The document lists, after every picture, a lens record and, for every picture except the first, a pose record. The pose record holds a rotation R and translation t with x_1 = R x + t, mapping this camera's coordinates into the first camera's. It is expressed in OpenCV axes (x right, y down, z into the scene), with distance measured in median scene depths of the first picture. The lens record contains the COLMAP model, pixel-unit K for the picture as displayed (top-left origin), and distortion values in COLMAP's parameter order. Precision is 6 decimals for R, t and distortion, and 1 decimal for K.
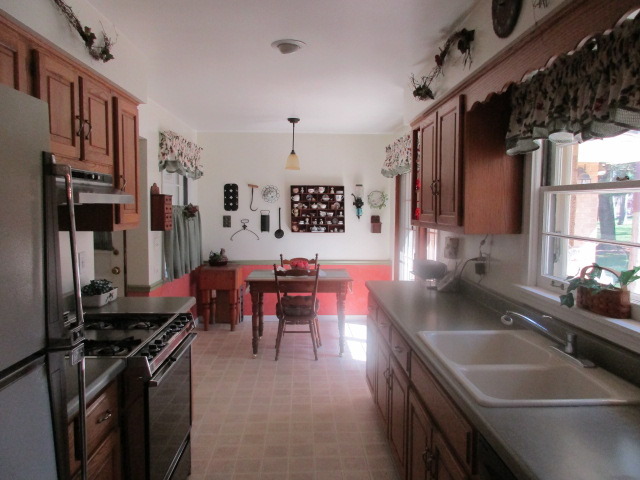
lens RADIAL K [[474.5, 0, 319.6], [0, 474.5, 239.9], [0, 0, 1]] dist [0.000936, -0.001179]
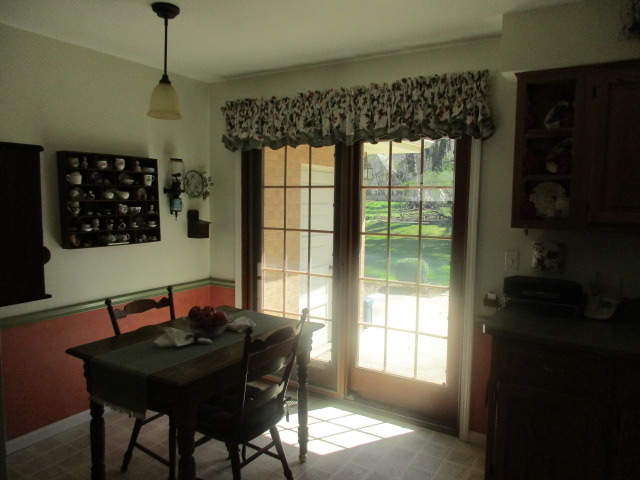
lens RADIAL K [[474.5, 0, 320.0], [0, 474.5, 237.1], [0, 0, 1]] dist [0.000936, -0.001179]
pose [[0.553483, -0.071657, 0.829772, -0.316160], [0.054594, 0.997271, 0.049706, -0.038353], [-0.831069, 0.017790, 0.555884, 0.521540]]
